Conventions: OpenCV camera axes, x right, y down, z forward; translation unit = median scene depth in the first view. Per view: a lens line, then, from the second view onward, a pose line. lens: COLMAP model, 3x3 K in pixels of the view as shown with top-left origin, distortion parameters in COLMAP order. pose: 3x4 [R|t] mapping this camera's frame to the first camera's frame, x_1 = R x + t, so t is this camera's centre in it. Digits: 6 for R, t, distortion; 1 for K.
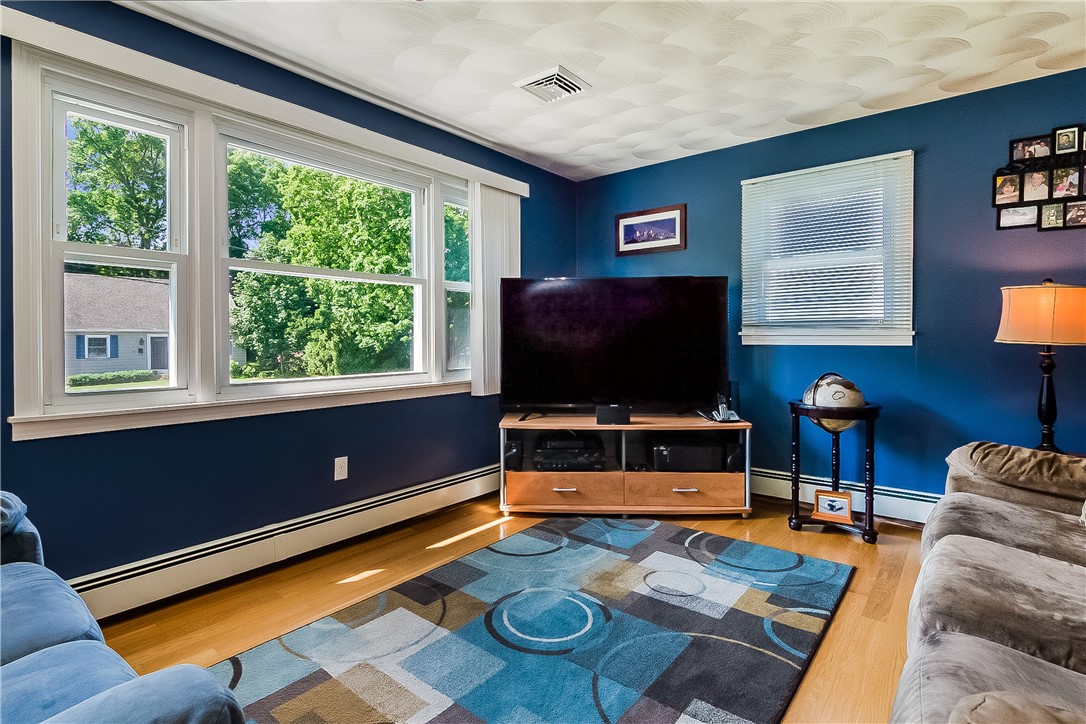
lens RADIAL K [[551.1, 0, 542.0], [0, 551.1, 335.8], [0, 0, 1]] dist [-0.013665, -0.000098]
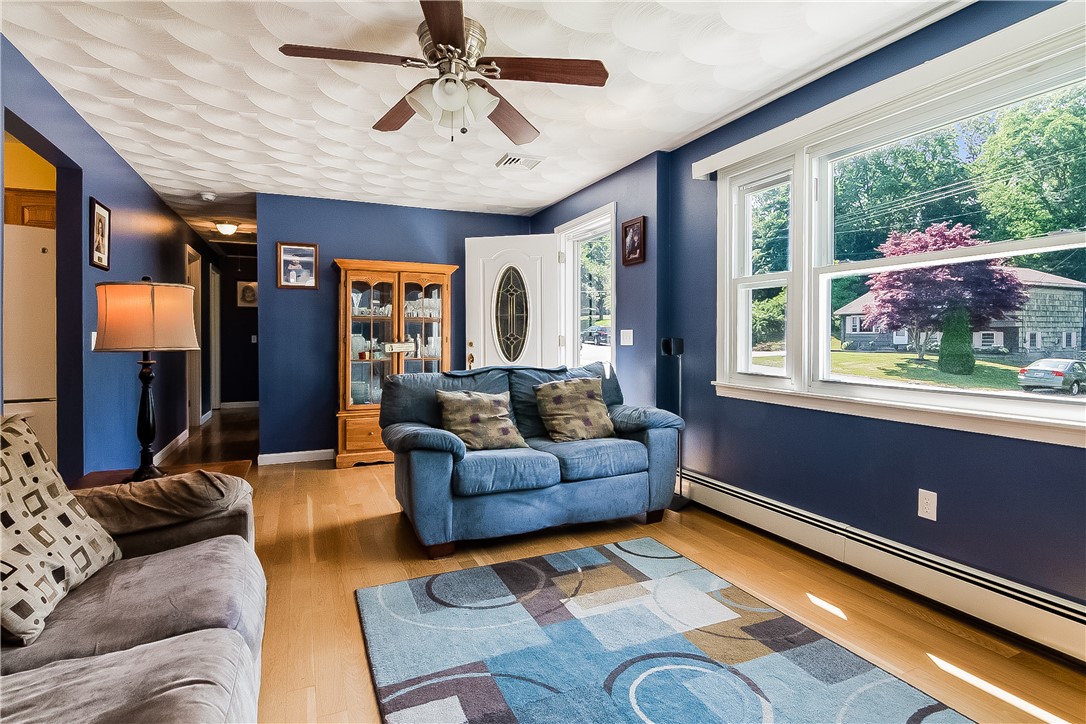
lens RADIAL K [[551.1, 0, 542.0], [0, 551.1, 335.8], [0, 0, 1]] dist [-0.013665, -0.000098]
pose [[-0.479063, 0.001610, -0.877779, 0.671352], [0.003101, 0.999995, 0.000142, -0.004096], [0.877775, -0.002653, -0.479066, 1.014195]]
